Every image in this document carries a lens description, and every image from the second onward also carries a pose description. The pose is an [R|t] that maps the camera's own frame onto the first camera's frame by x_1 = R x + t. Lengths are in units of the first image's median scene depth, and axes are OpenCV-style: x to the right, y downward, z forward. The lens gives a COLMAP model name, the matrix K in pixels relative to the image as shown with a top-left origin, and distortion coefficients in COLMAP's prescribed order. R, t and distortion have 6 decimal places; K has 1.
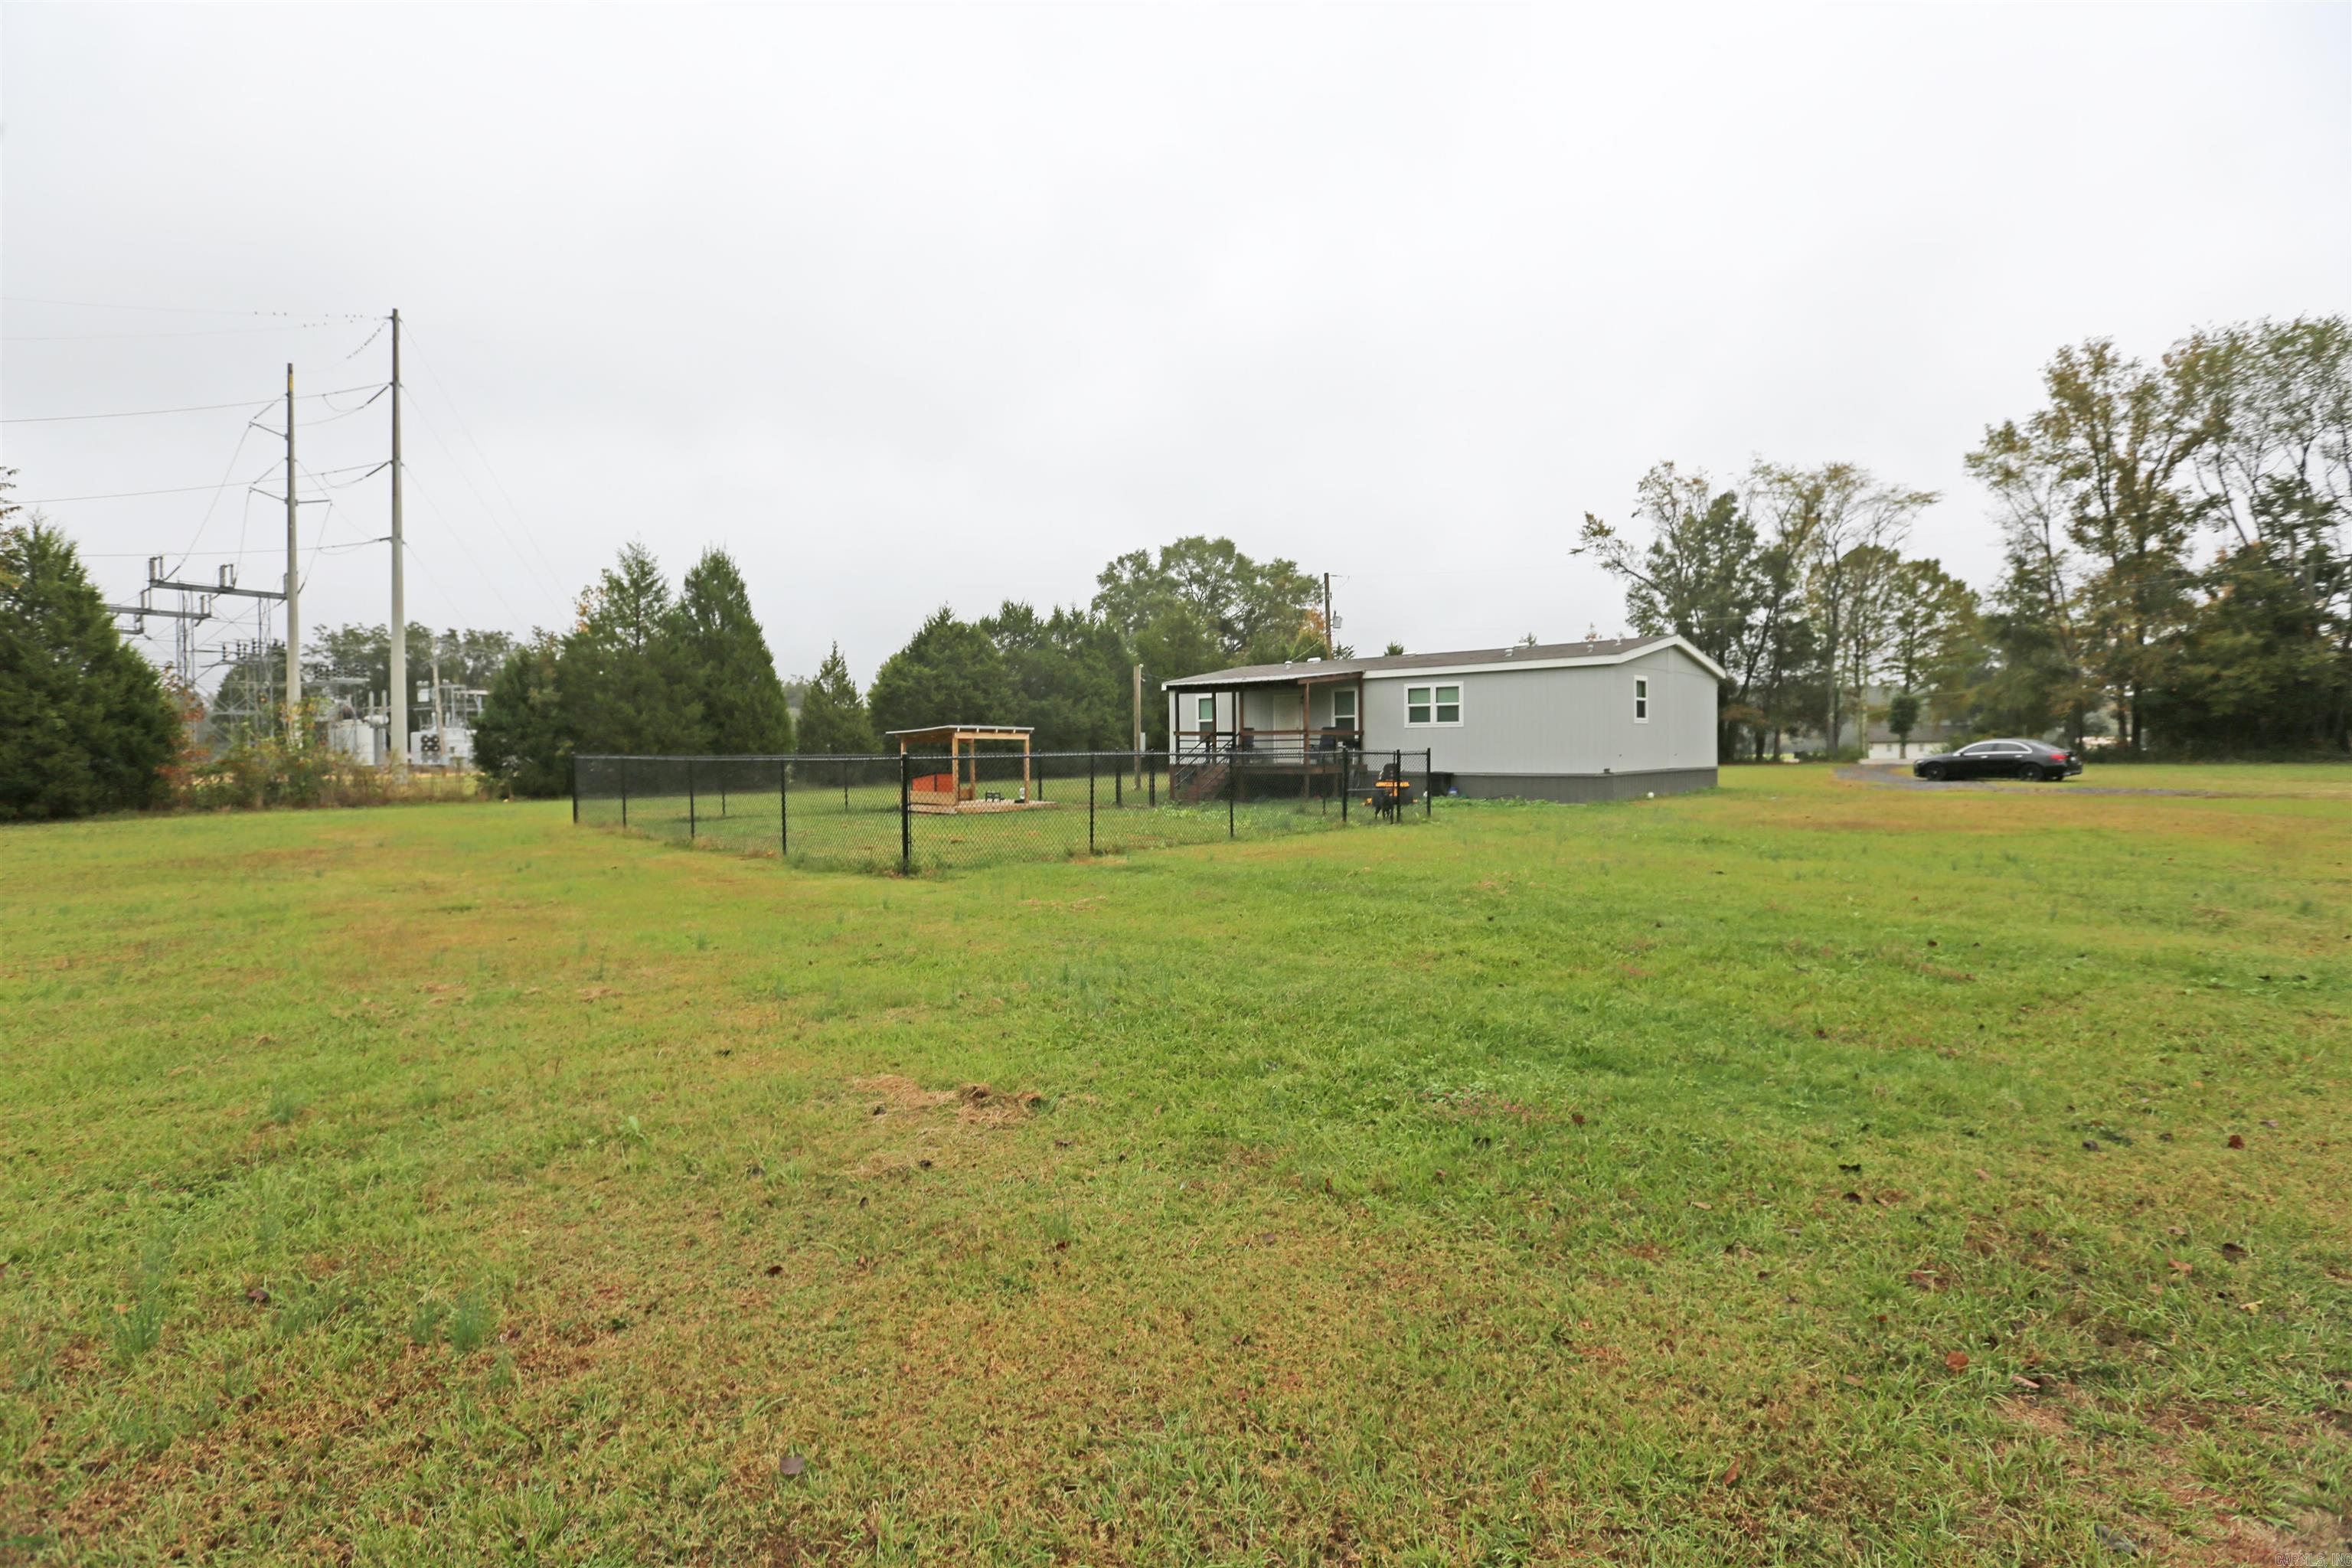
lens RADIAL K [[1060.4, 0, 1143.7], [0, 1060.4, 783.7], [0, 0, 1]] dist [-0.041262, 0.011377]
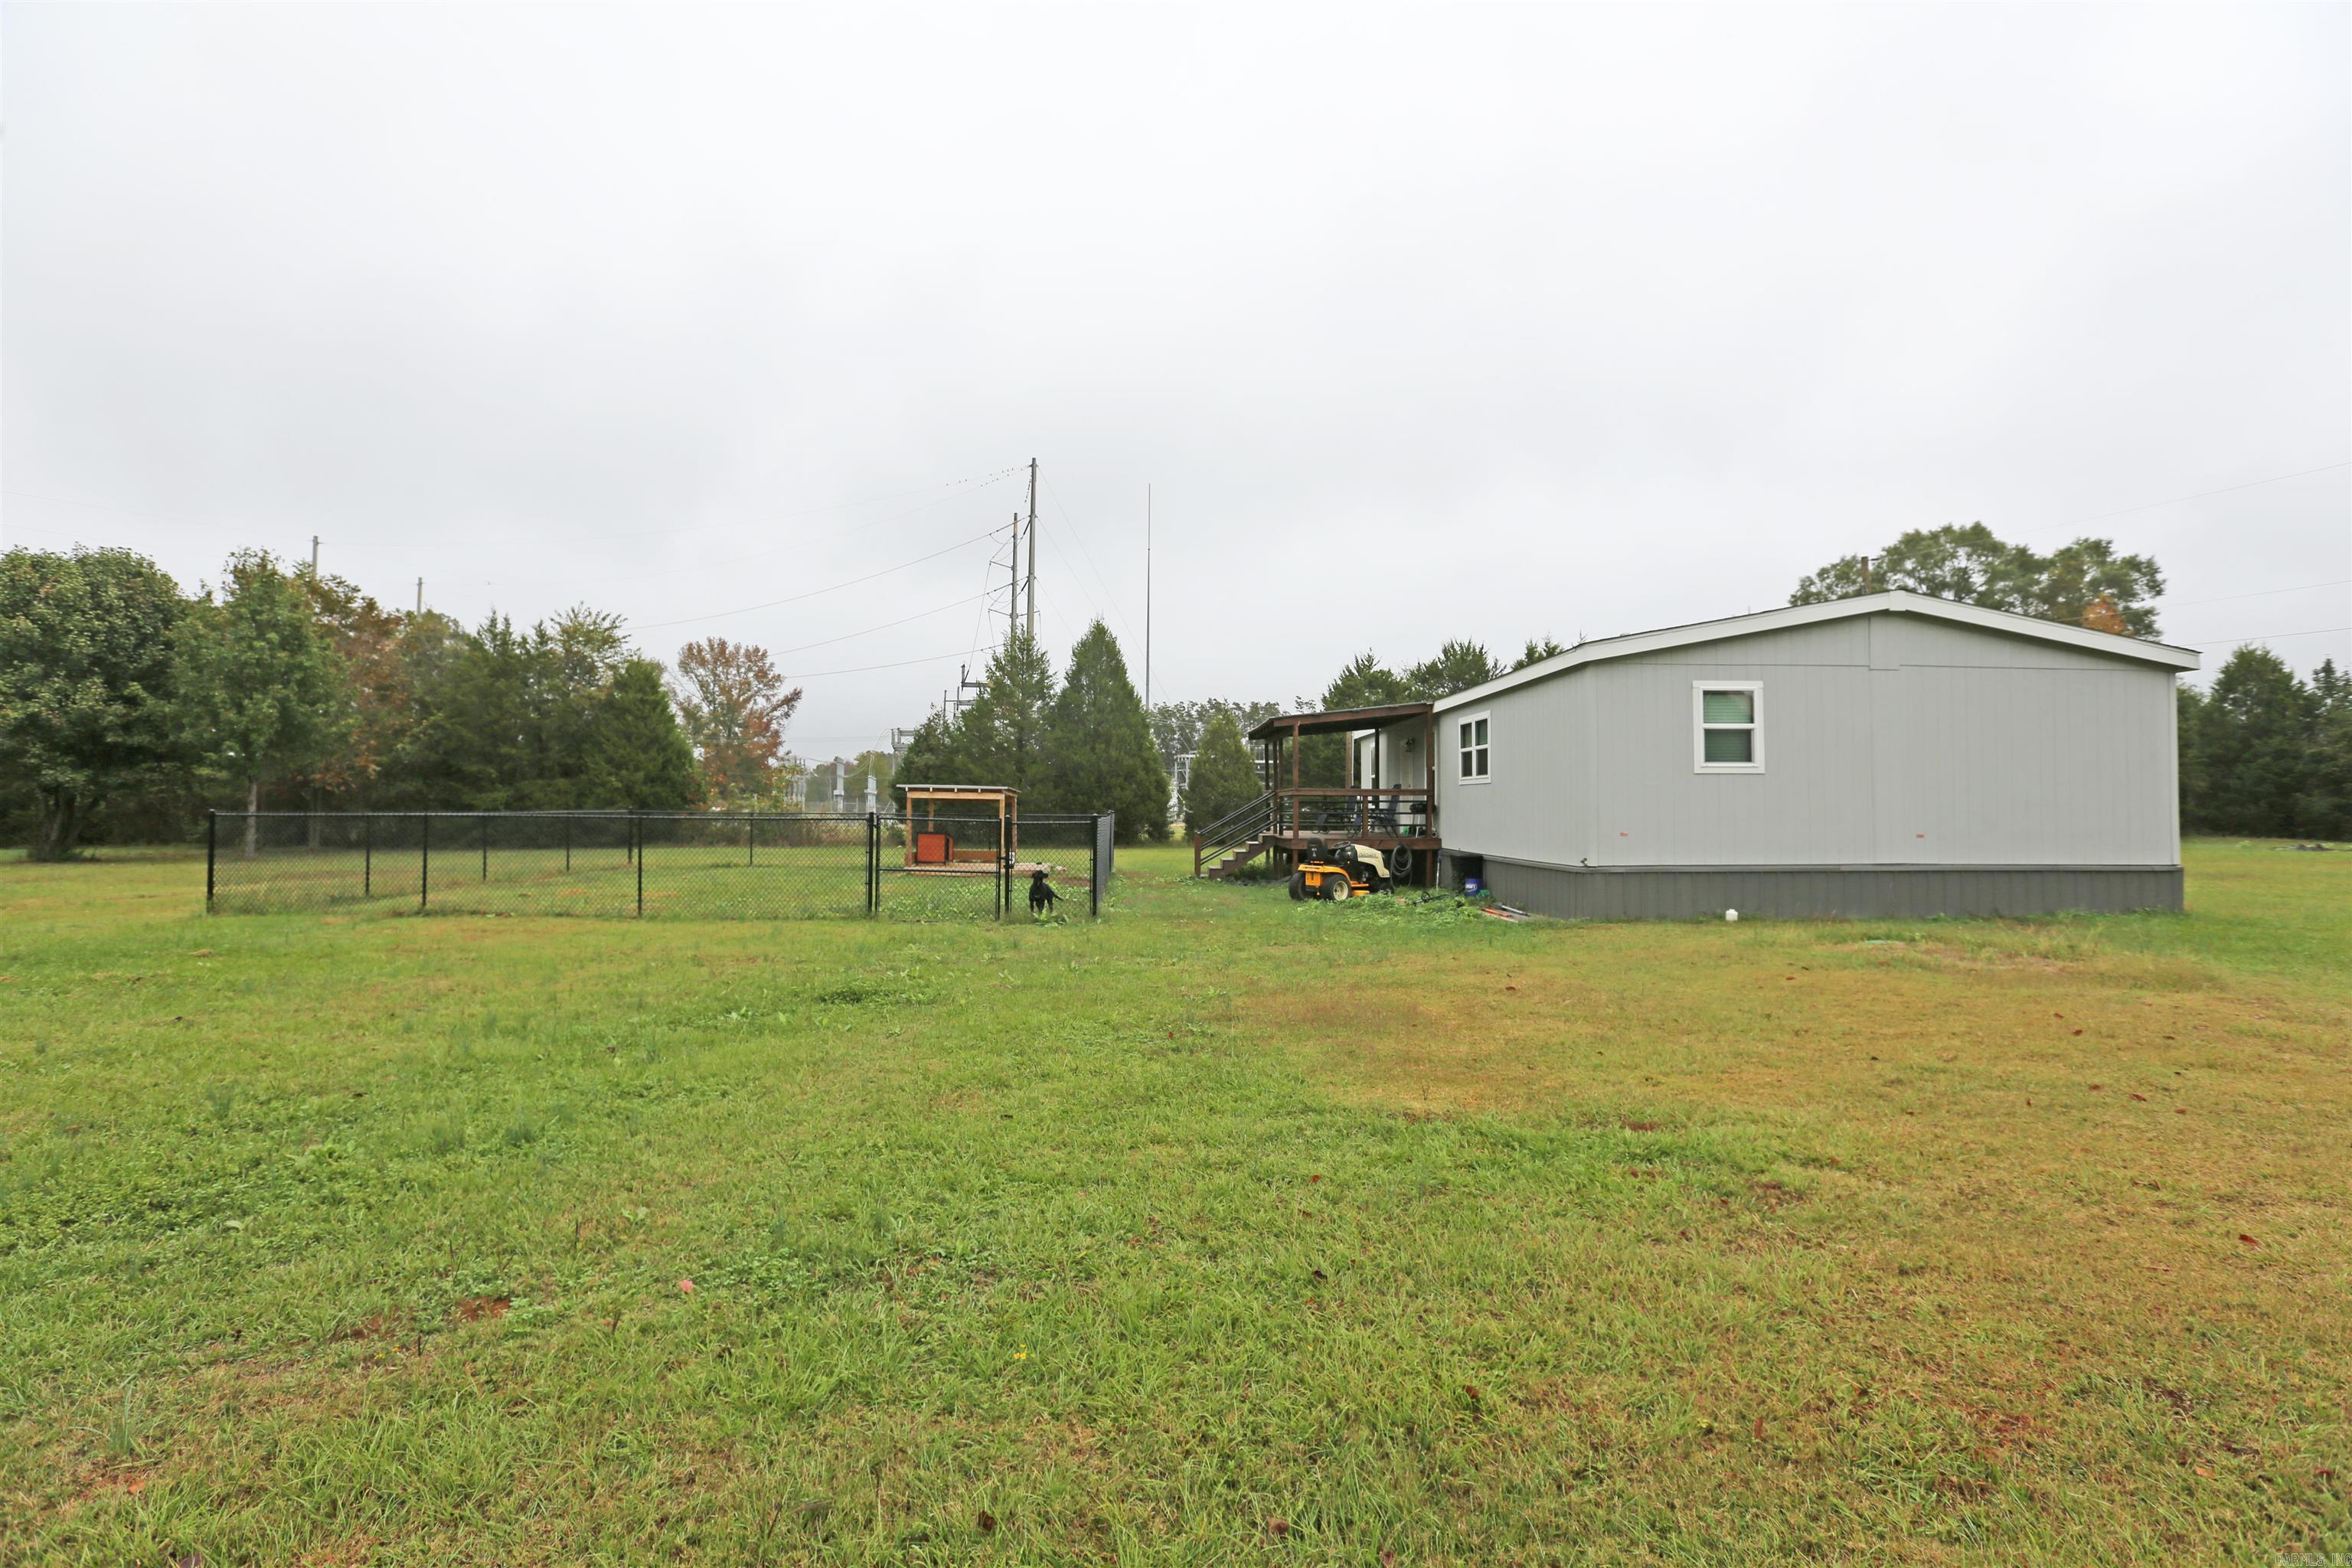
lens RADIAL K [[1060.4, 0, 1153.7], [0, 1060.4, 778.2], [0, 0, 1]] dist [-0.041262, 0.011377]
pose [[0.715962, -0.008510, -0.698087, 0.564570], [-0.034537, 0.998270, -0.047591, -0.019340], [0.697284, 0.058183, 0.714430, 0.392889]]
